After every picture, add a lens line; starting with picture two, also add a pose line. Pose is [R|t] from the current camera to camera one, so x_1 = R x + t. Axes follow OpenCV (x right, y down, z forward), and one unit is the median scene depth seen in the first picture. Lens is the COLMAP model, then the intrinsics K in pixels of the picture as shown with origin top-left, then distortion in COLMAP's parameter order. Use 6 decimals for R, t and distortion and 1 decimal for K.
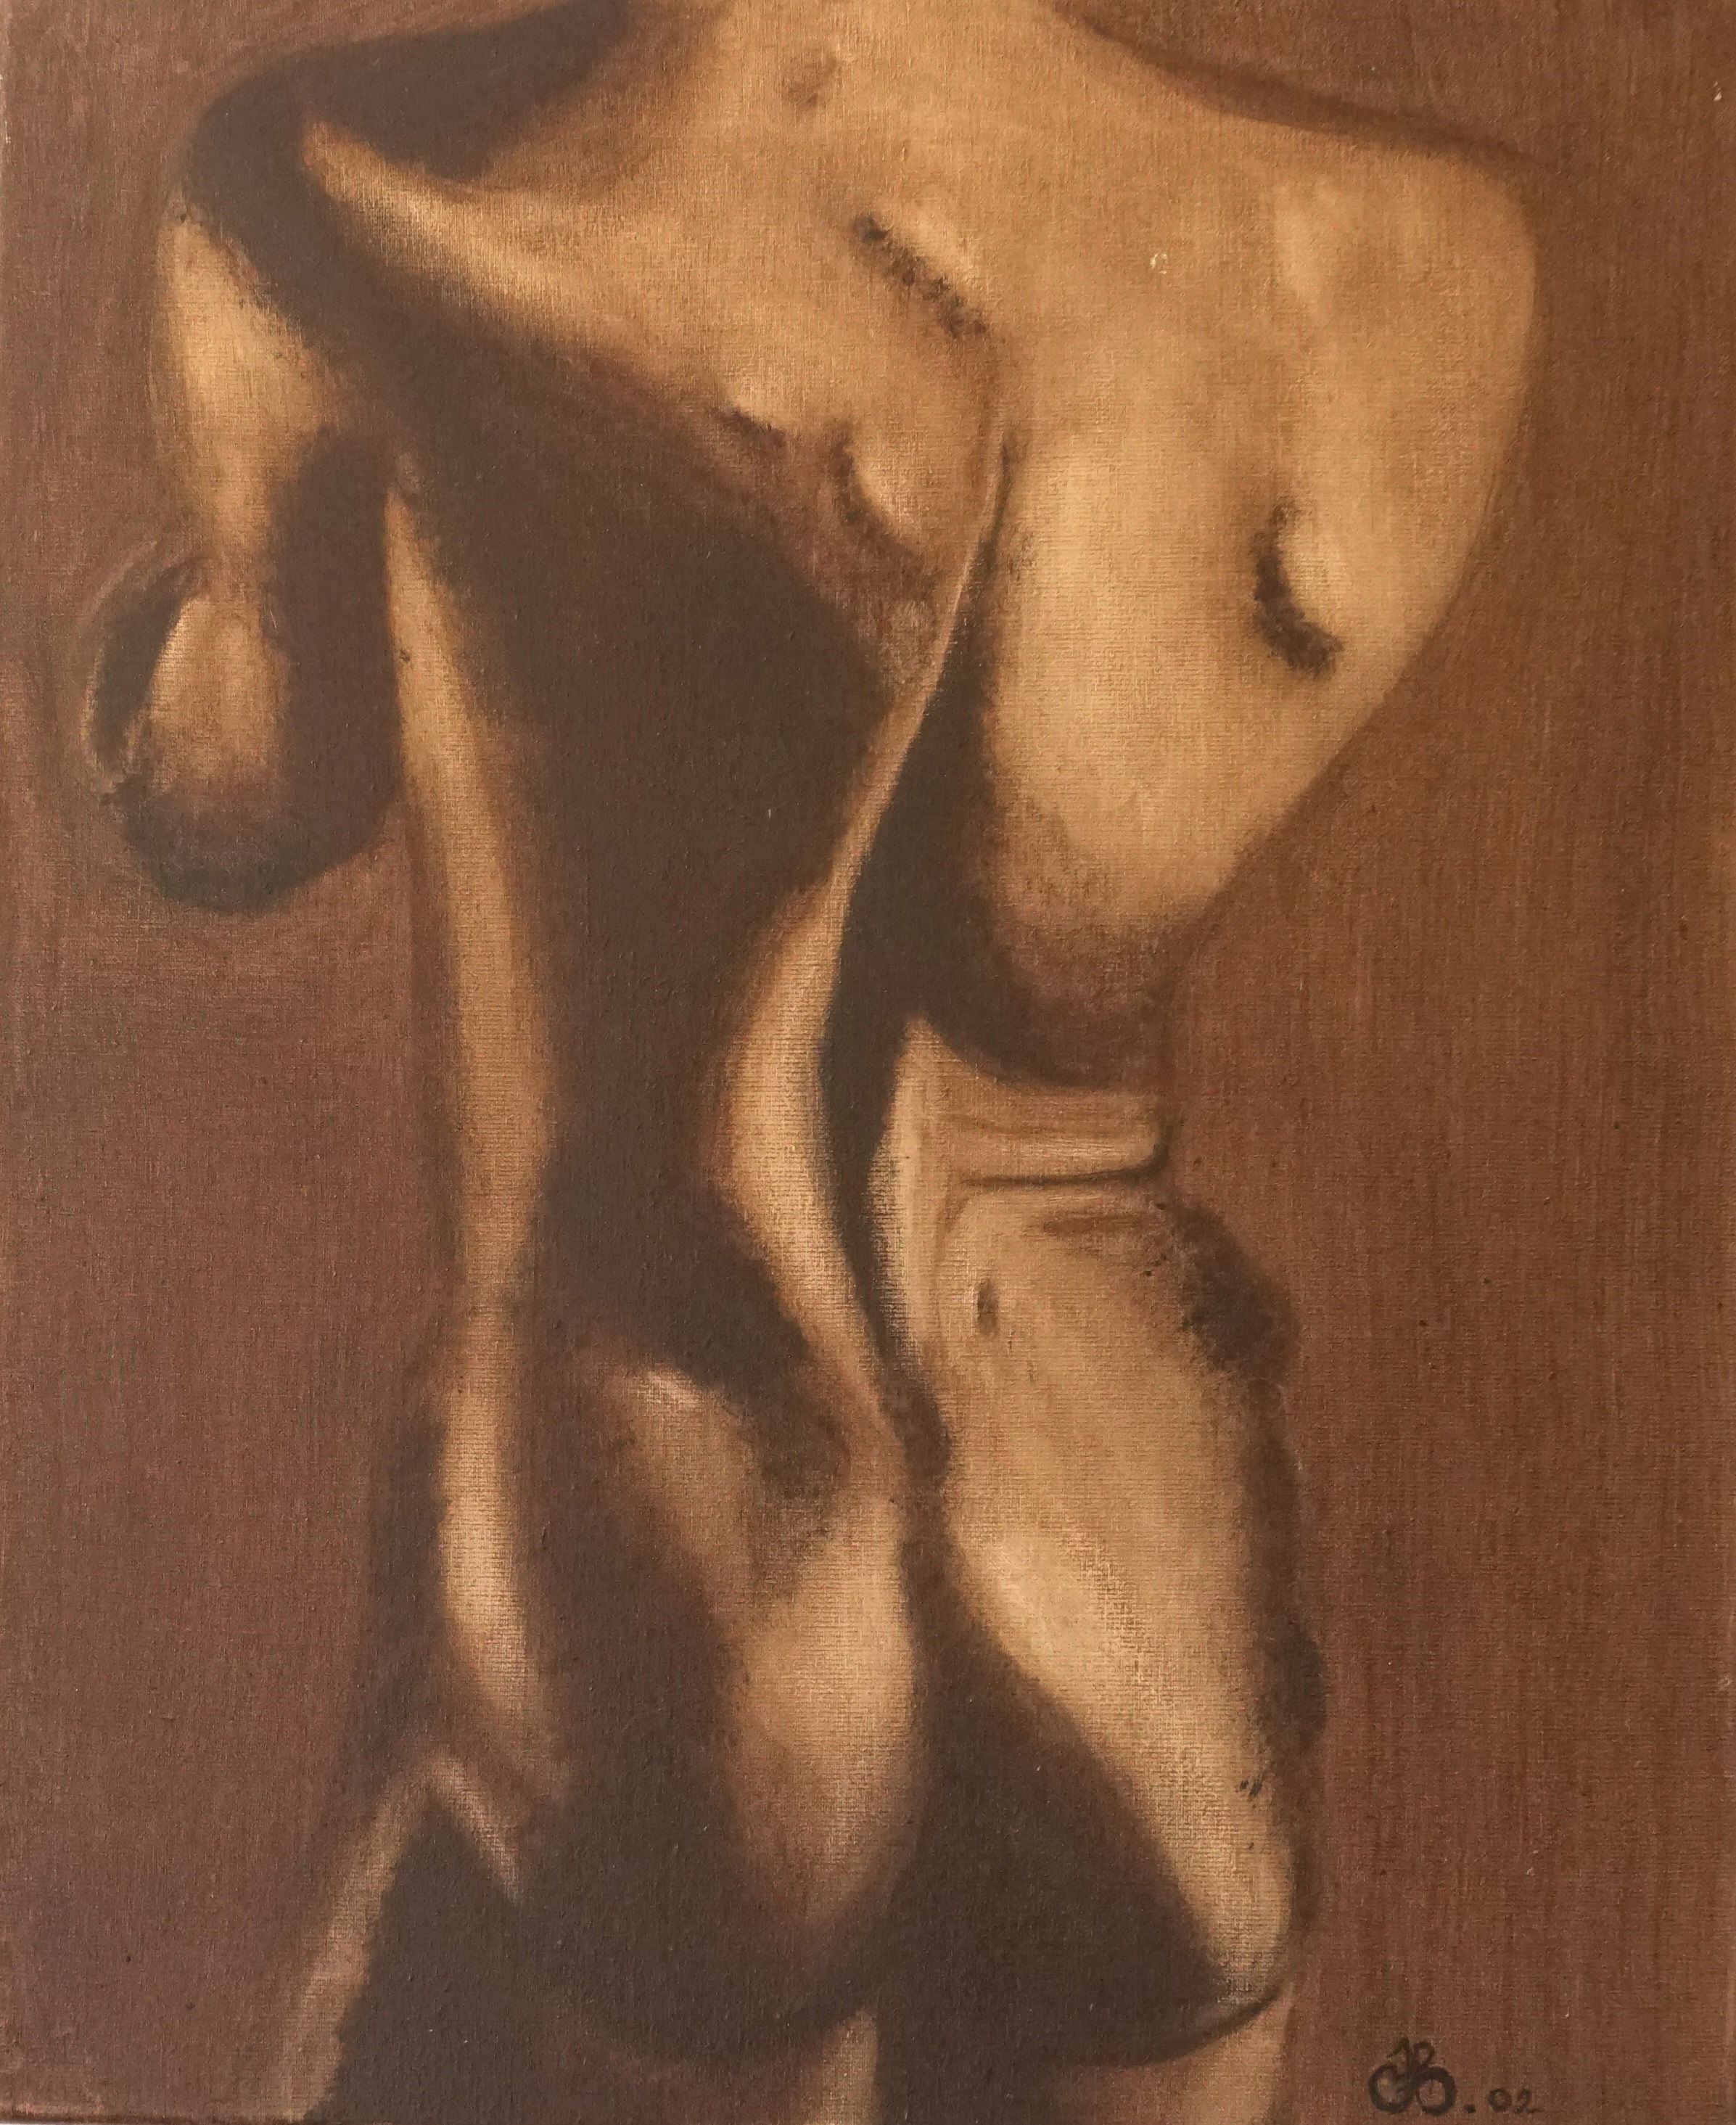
lens RADIAL K [[2691.6, 0, 865.5], [0, 2691.6, 1060.2], [0, 0, 1]] dist [-0.017056, 0.000000]
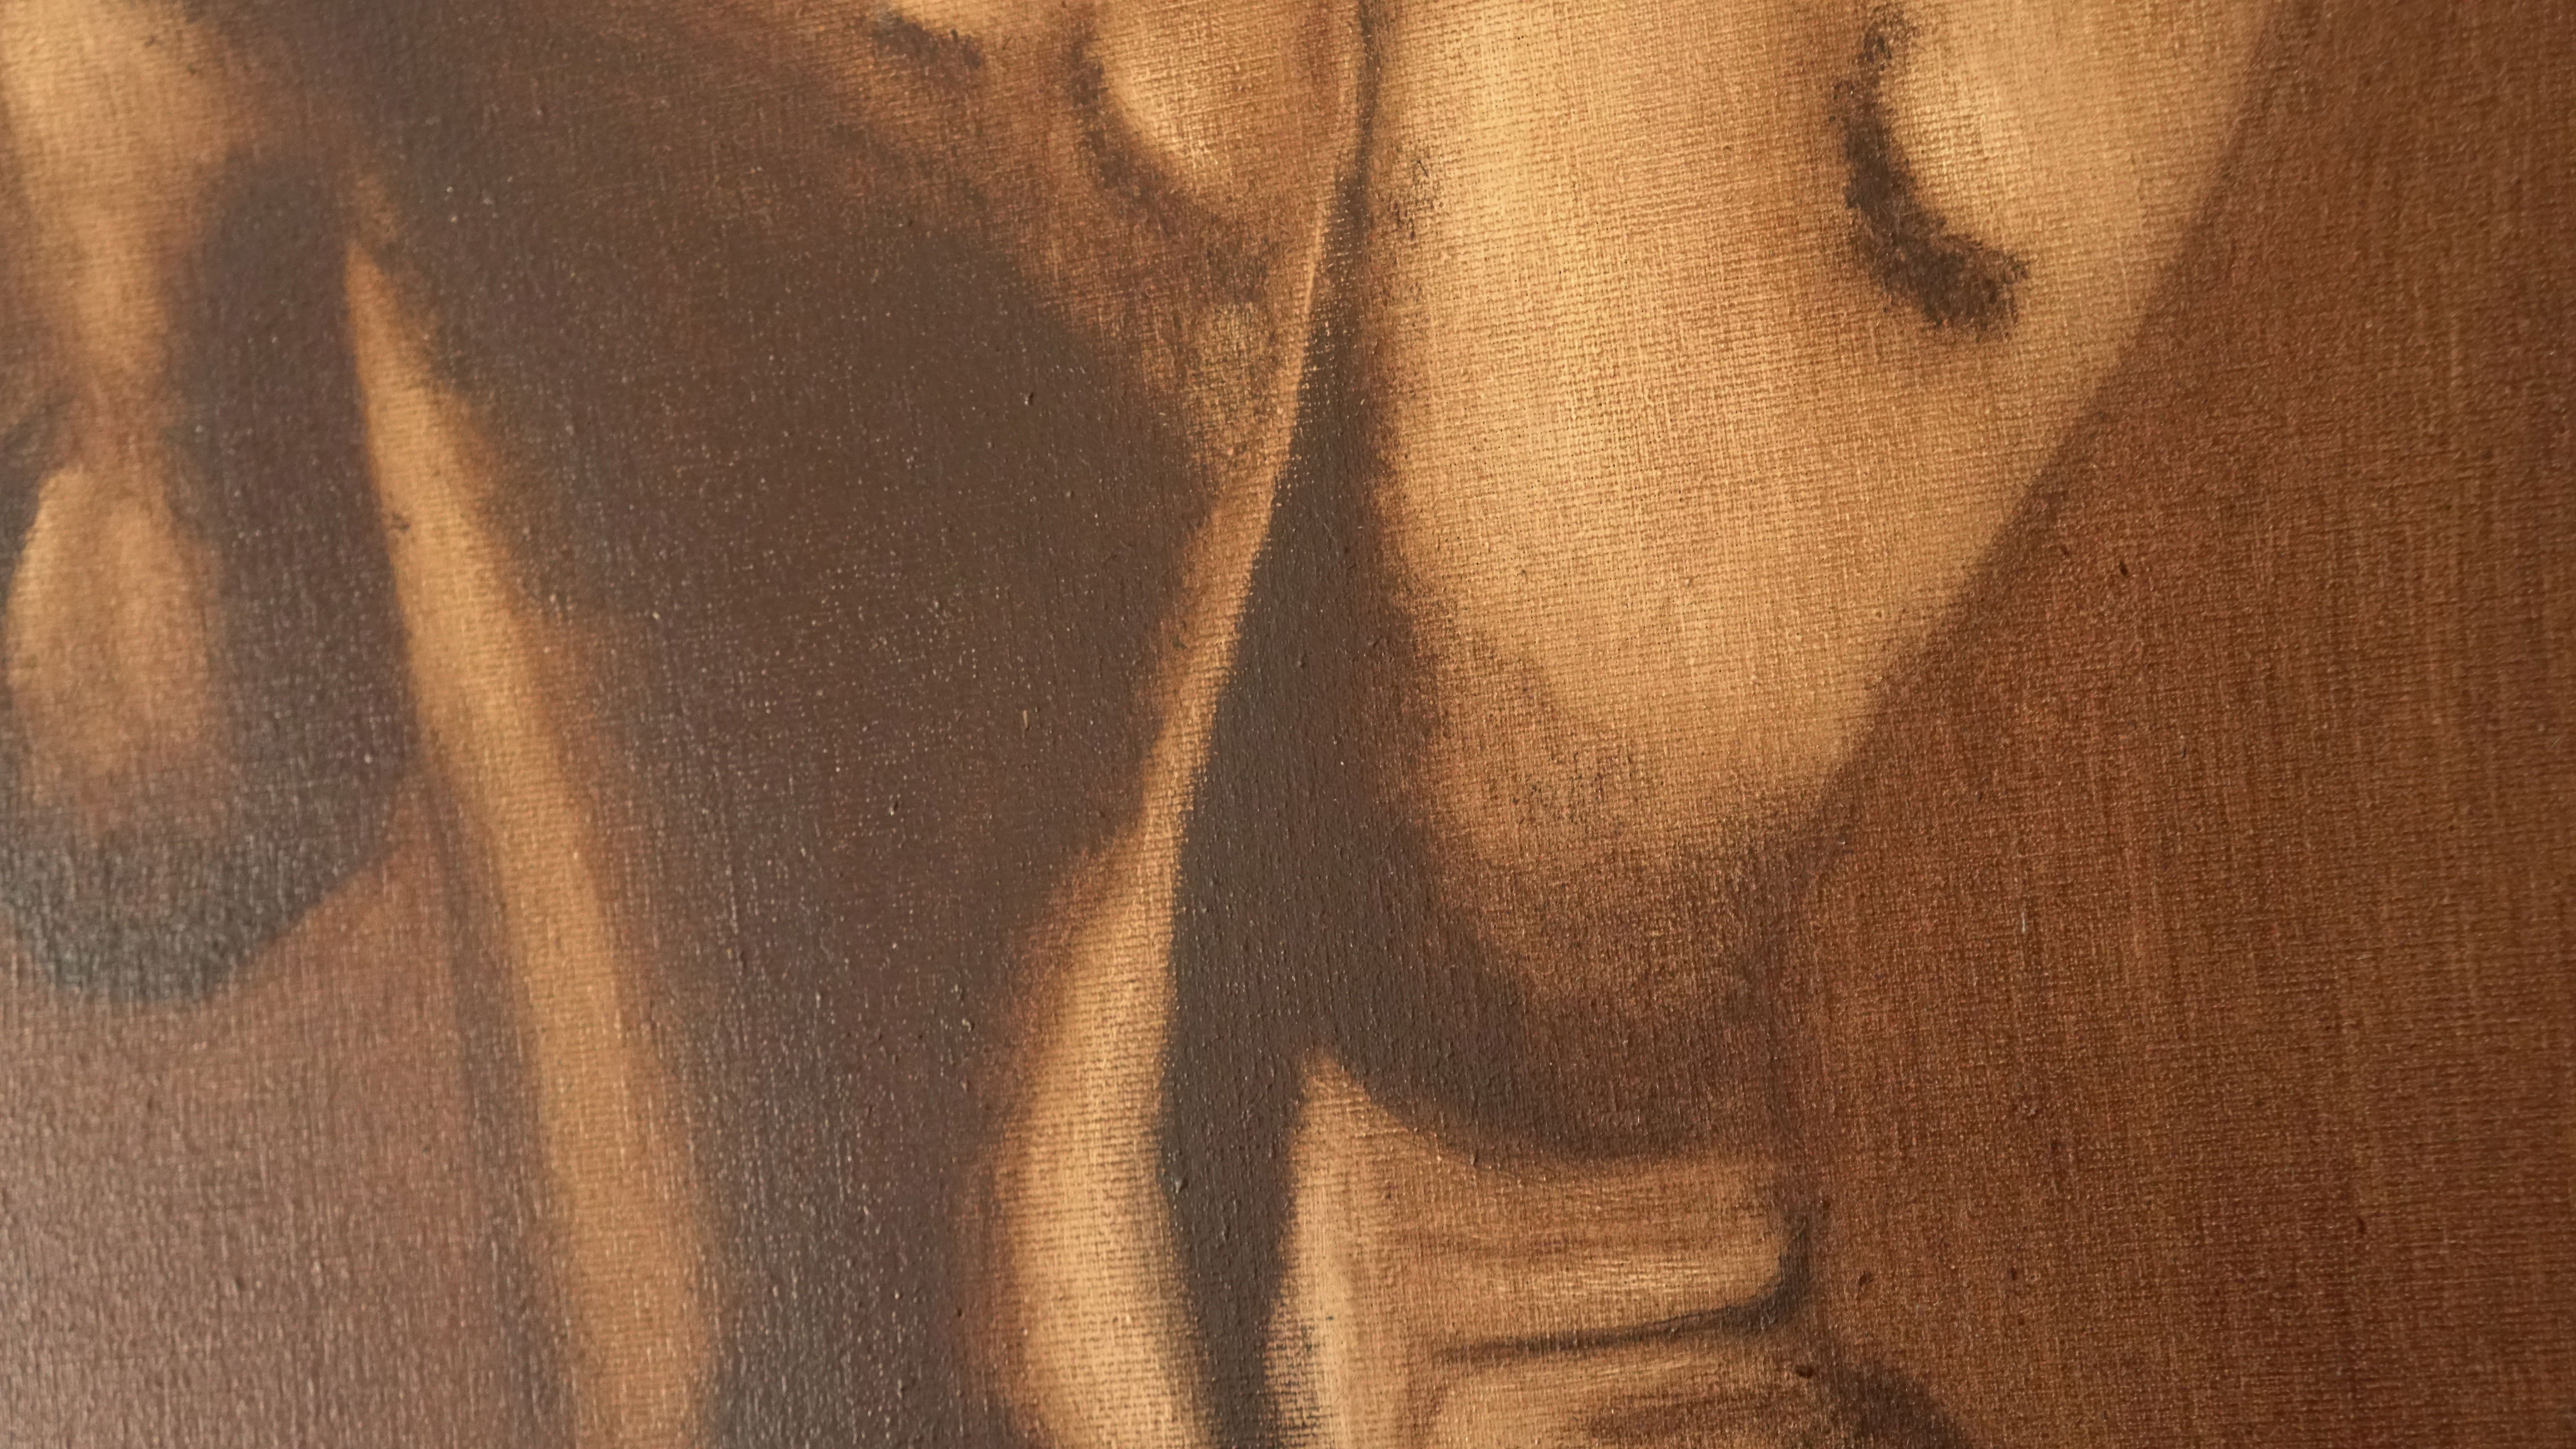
lens RADIAL K [[3546.6, 0, 1296.5], [0, 3546.6, 721.2], [0, 0, 1]] dist [0.110879, 0.000000]
pose [[0.994569, -0.100711, -0.026263, 0.041542], [0.096977, 0.988328, -0.117488, 0.000853], [0.037788, 0.114303, 0.992727, 0.287408]]
